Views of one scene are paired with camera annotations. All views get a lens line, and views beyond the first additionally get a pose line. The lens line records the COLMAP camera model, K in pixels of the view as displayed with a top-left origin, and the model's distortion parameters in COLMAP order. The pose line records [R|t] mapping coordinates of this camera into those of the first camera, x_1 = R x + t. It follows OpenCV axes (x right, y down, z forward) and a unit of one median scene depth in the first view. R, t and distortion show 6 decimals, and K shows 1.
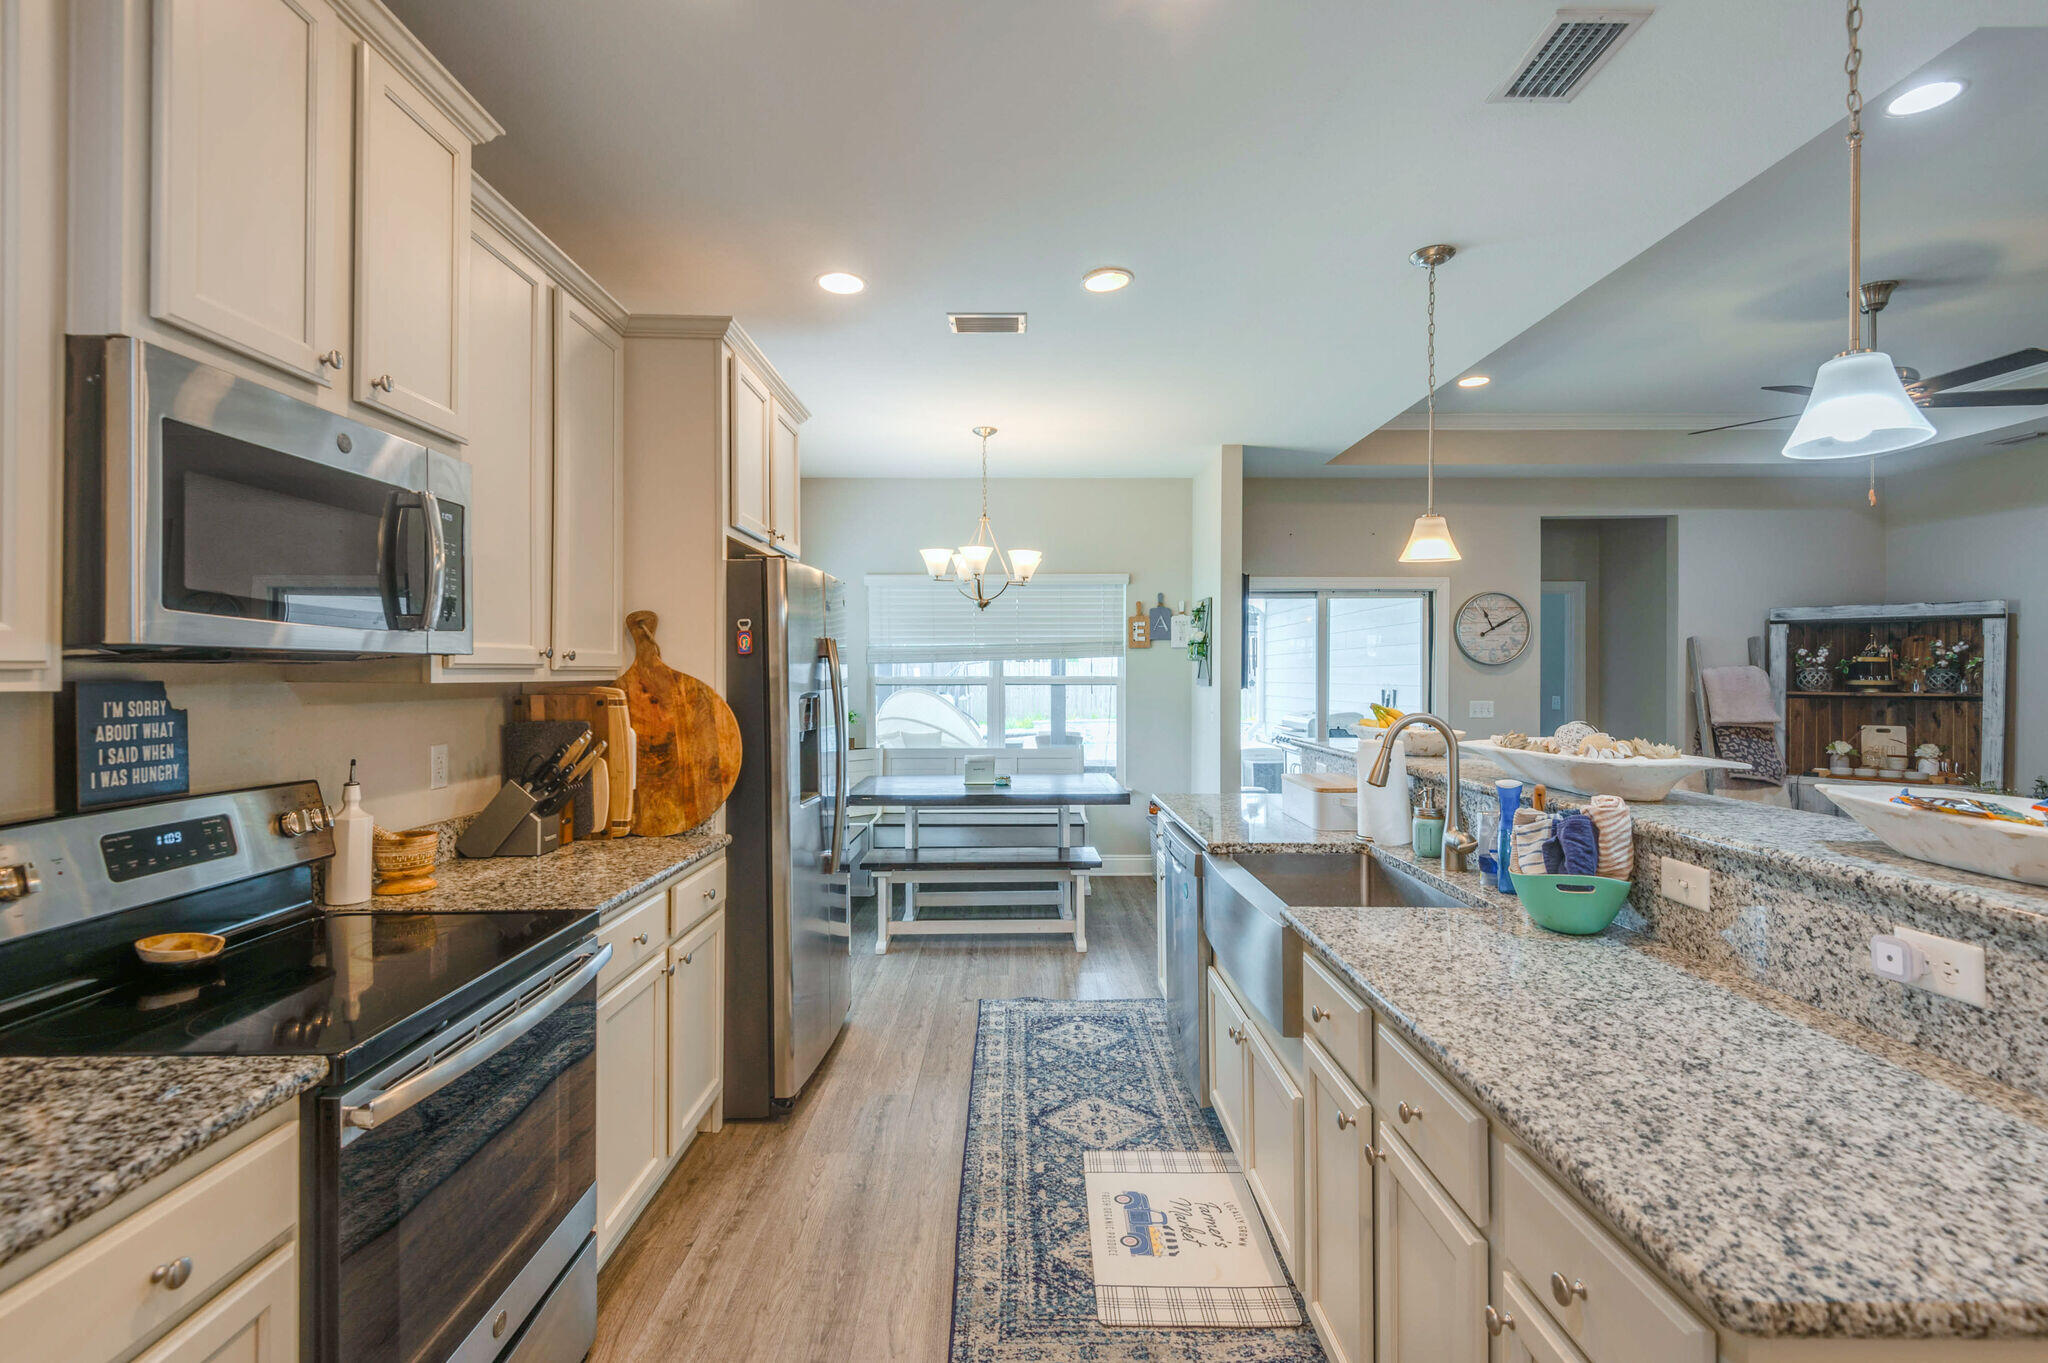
lens RADIAL K [[938.4, 0, 1015.4], [0, 938.4, 666.6], [0, 0, 1]] dist [0.021188, -0.012148]
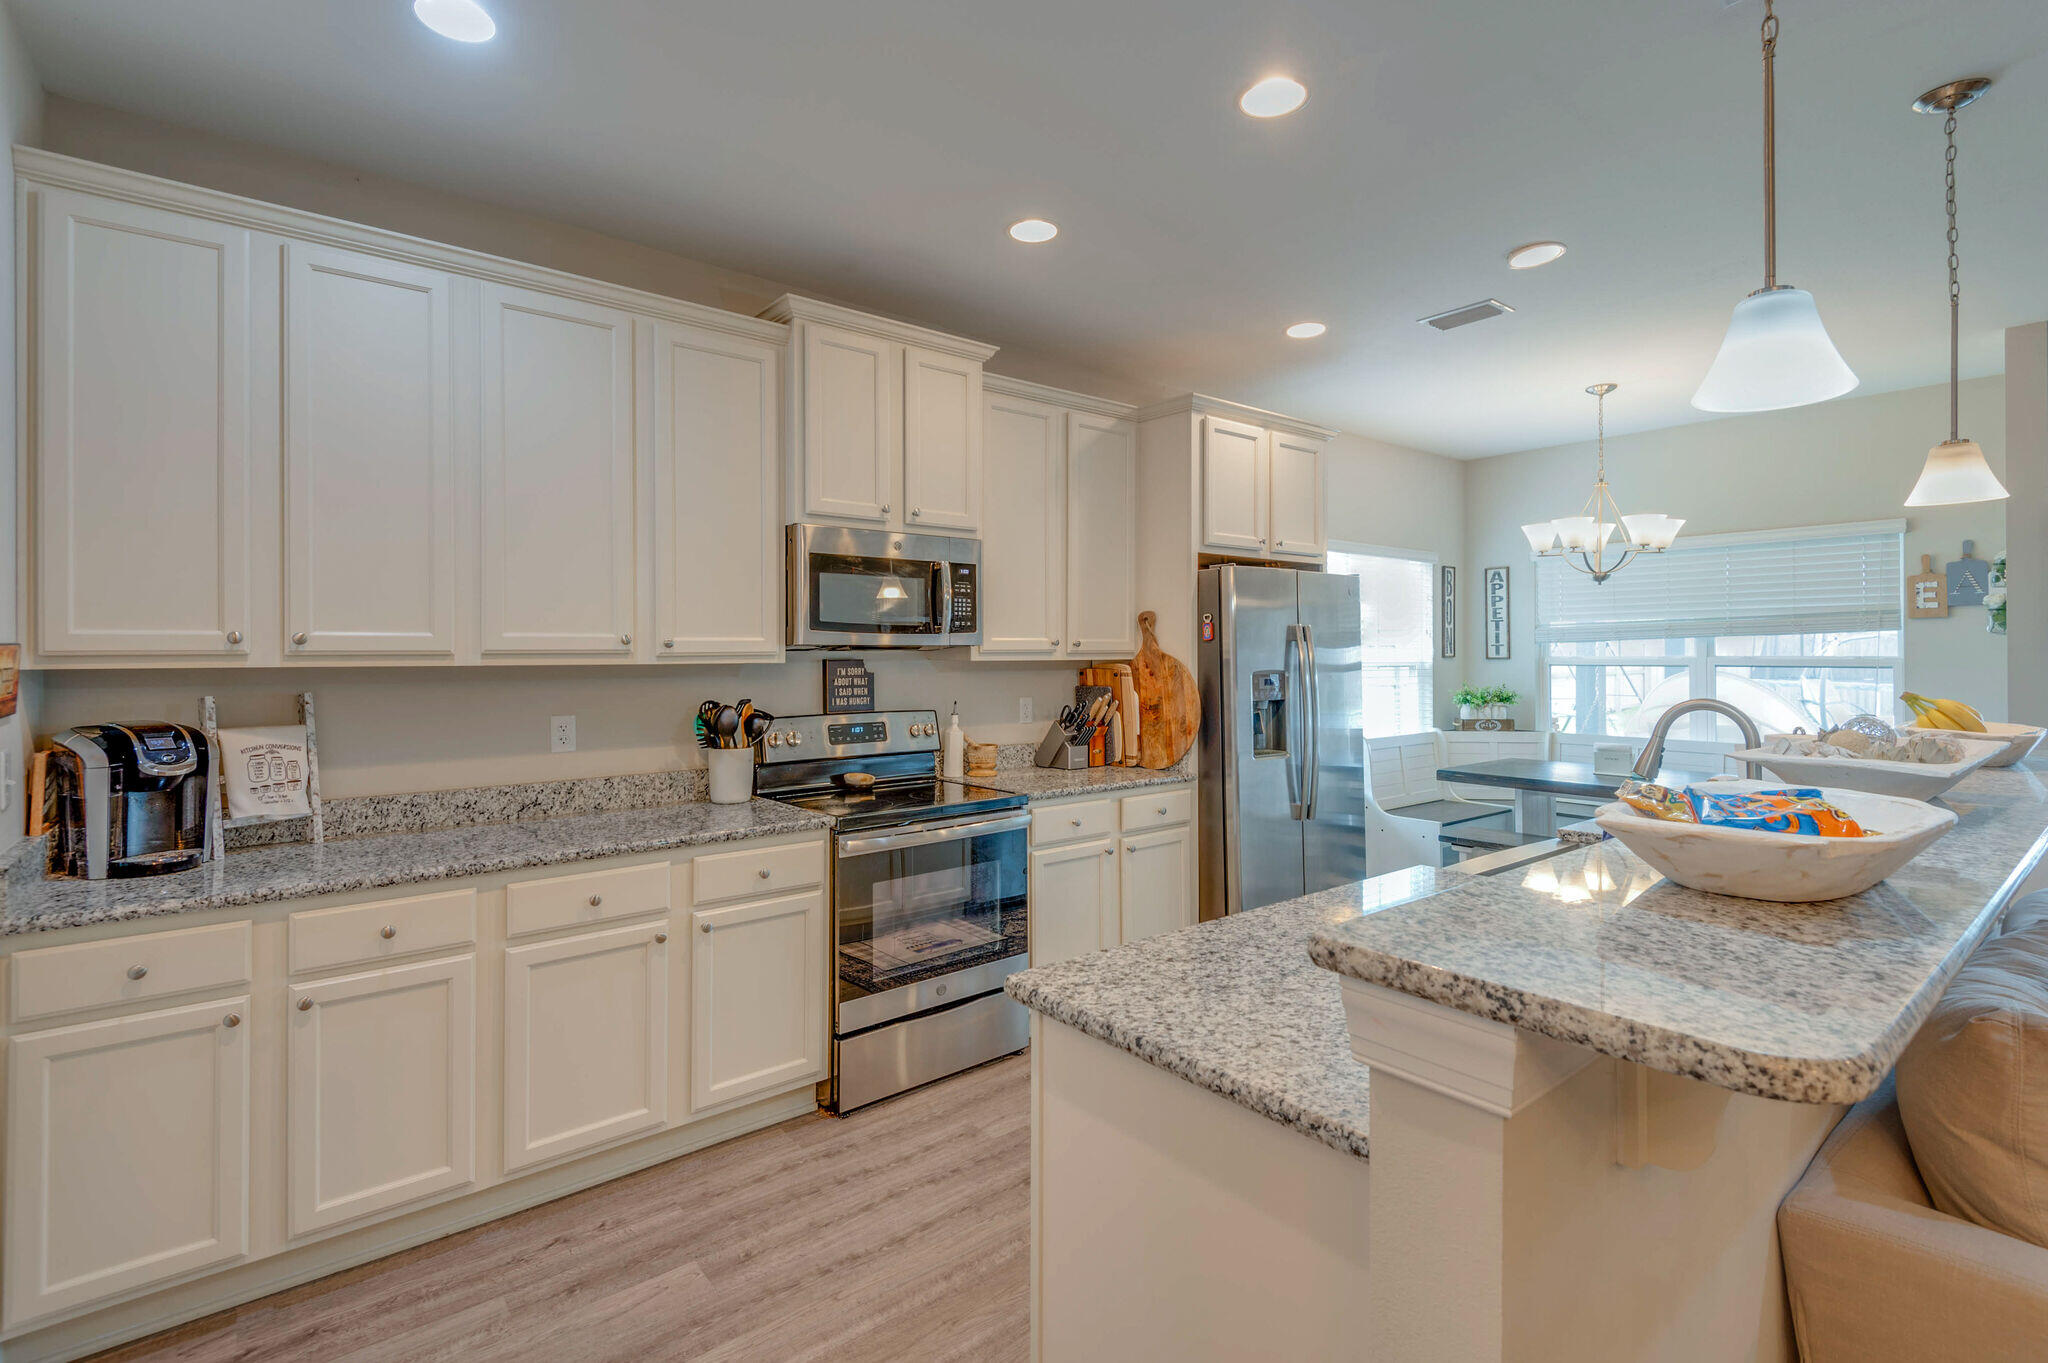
lens RADIAL K [[938.4, 0, 1027.6], [0, 938.4, 655.4], [0, 0, 1]] dist [0.021188, -0.012148]
pose [[0.631808, -0.001157, -0.775124, 0.708814], [0.008634, 0.999947, 0.005545, -0.001799], [0.775076, -0.010195, 0.631785, -0.057241]]
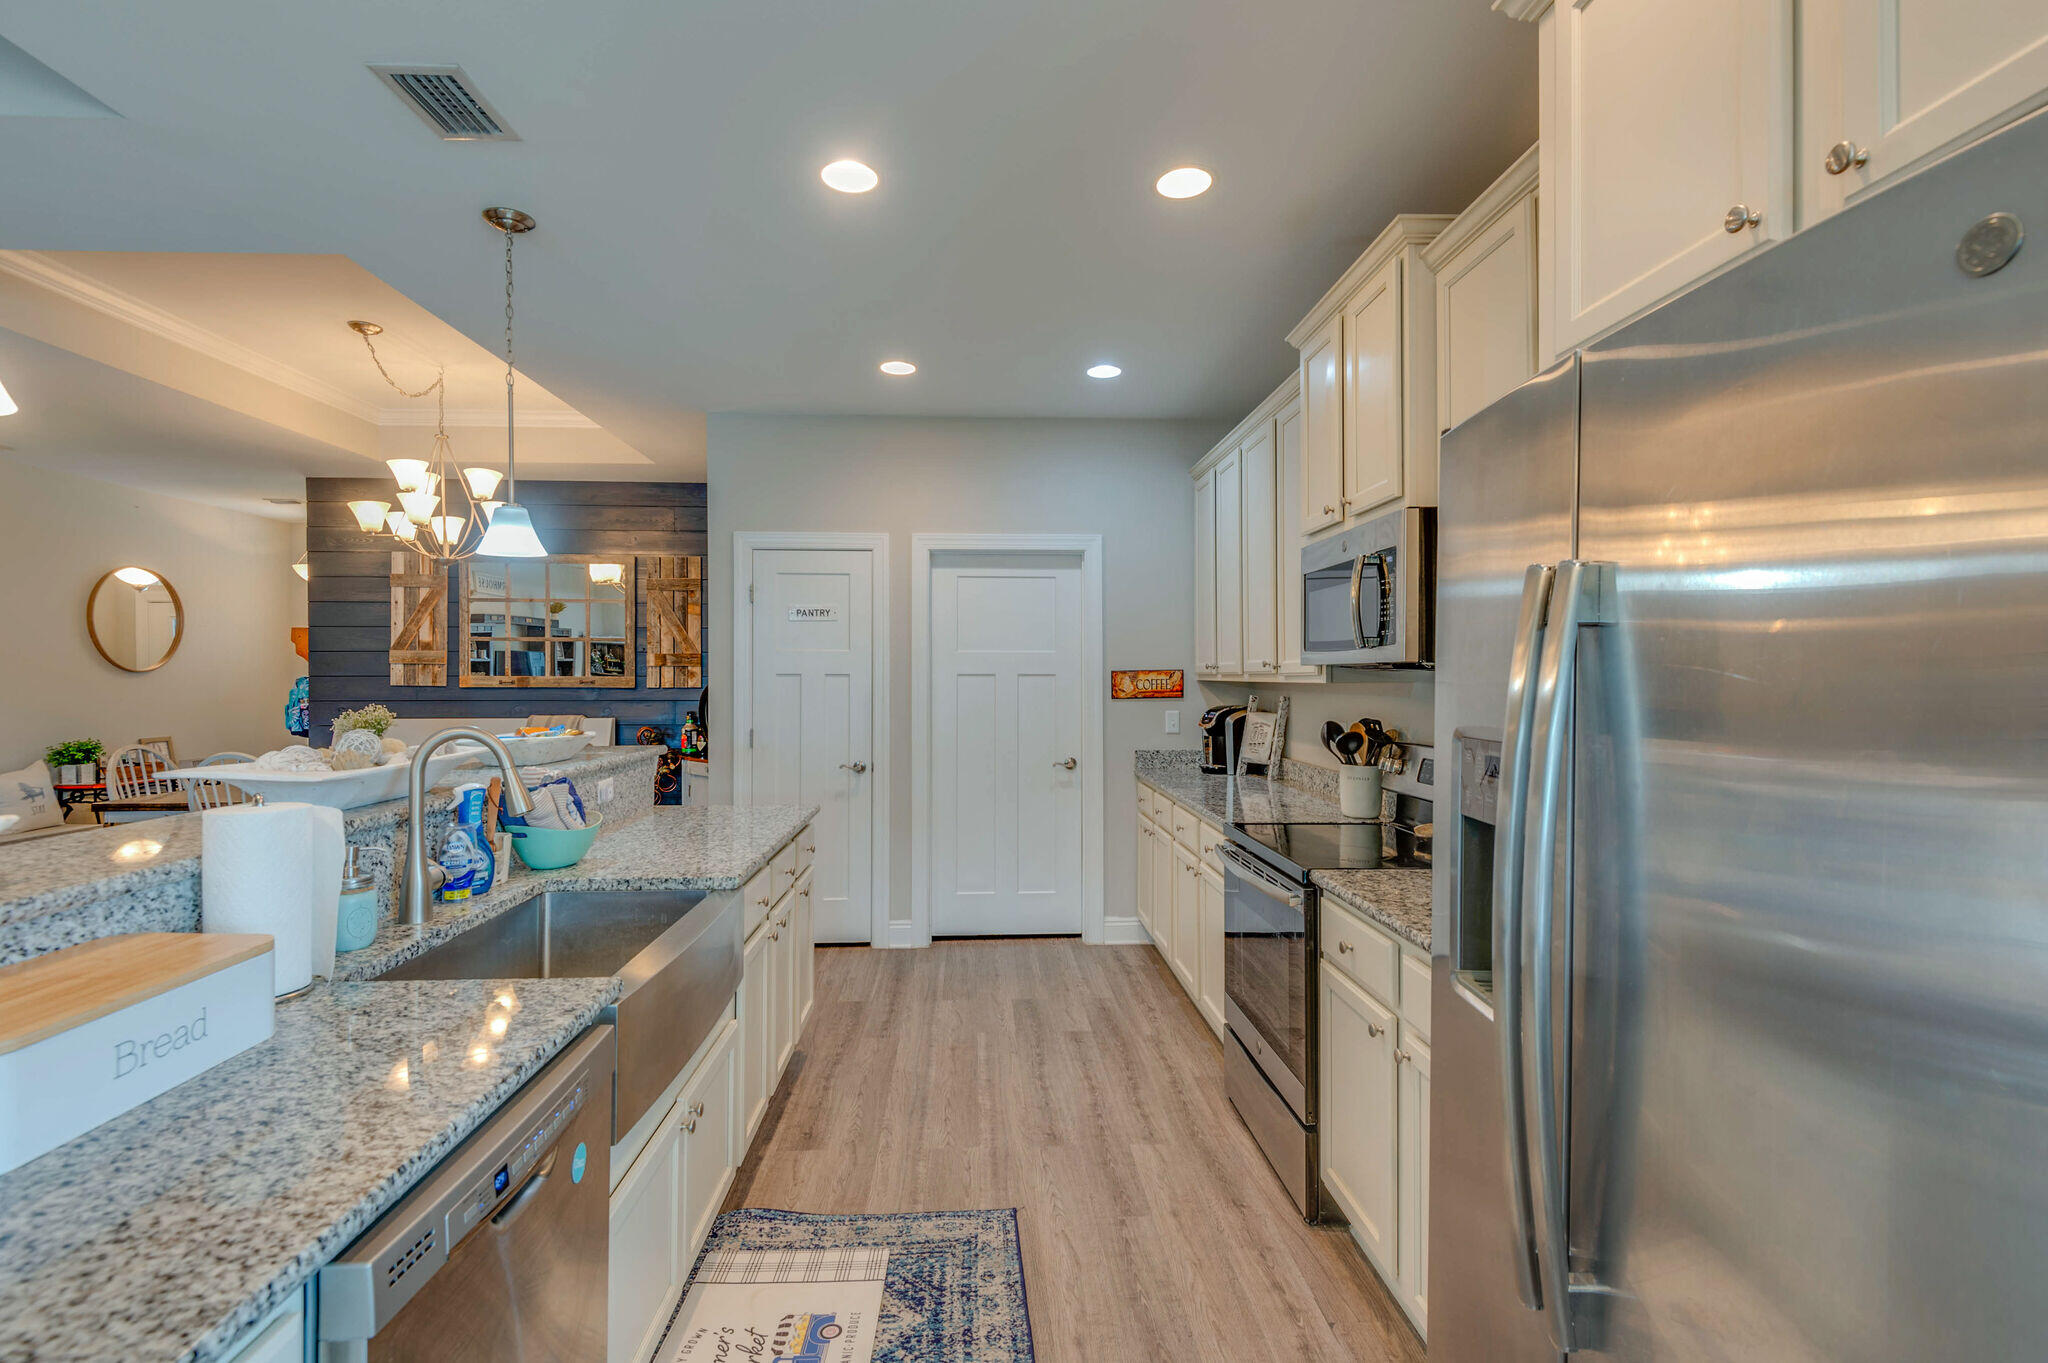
lens RADIAL K [[938.4, 0, 1013.0], [0, 938.4, 677.3], [0, 0, 1]] dist [0.021188, -0.012148]
pose [[-0.999106, -0.002927, -0.042179, -0.007491], [-0.002823, 0.999993, -0.002535, 0.008037], [0.042186, -0.002414, -0.999107, 1.807764]]
